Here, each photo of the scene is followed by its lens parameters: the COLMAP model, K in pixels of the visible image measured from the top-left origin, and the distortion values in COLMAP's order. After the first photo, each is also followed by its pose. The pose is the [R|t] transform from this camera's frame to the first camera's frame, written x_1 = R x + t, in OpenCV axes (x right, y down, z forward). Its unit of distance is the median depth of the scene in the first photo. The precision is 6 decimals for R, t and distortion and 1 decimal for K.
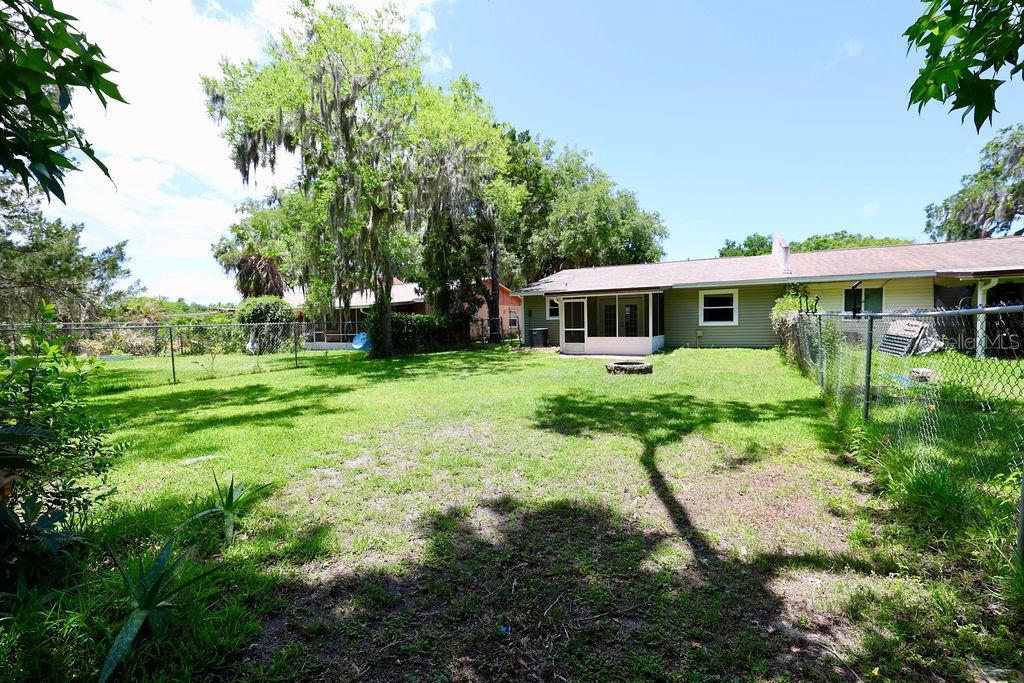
lens RADIAL K [[432.3, 0, 513.2], [0, 432.3, 340.4], [0, 0, 1]] dist [-0.019298, 0.001829]
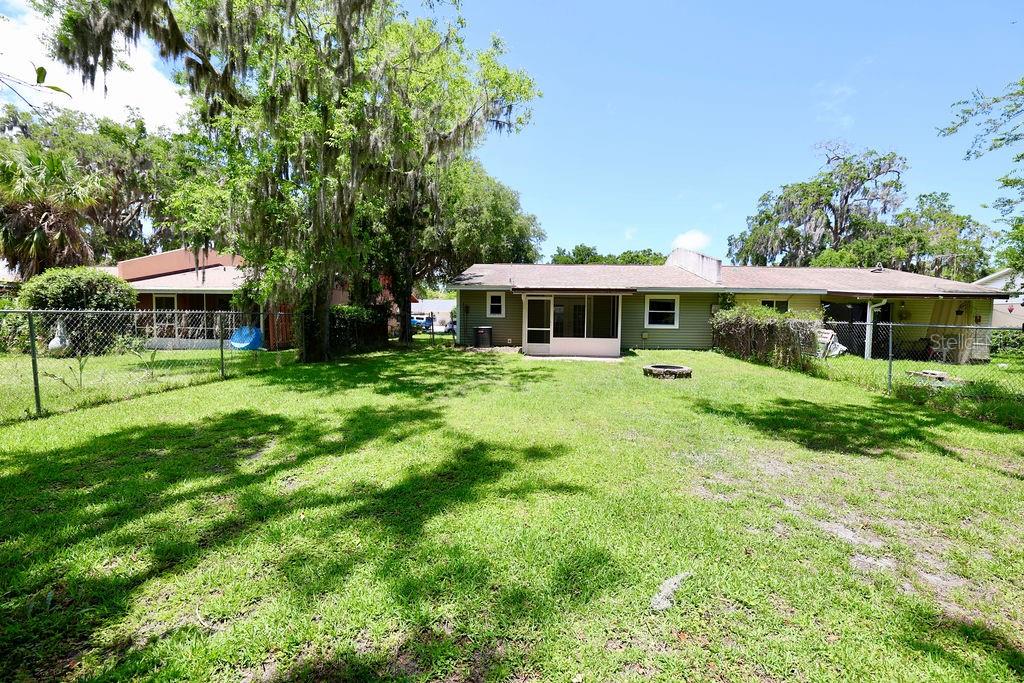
lens RADIAL K [[432.3, 0, 512.0], [0, 432.3, 346.6], [0, 0, 1]] dist [-0.019298, 0.001829]
pose [[0.911875, 0.004249, 0.410446, -0.297703], [-0.013859, 0.999695, 0.020440, -0.005772], [-0.410234, -0.024327, 0.911656, 0.161985]]
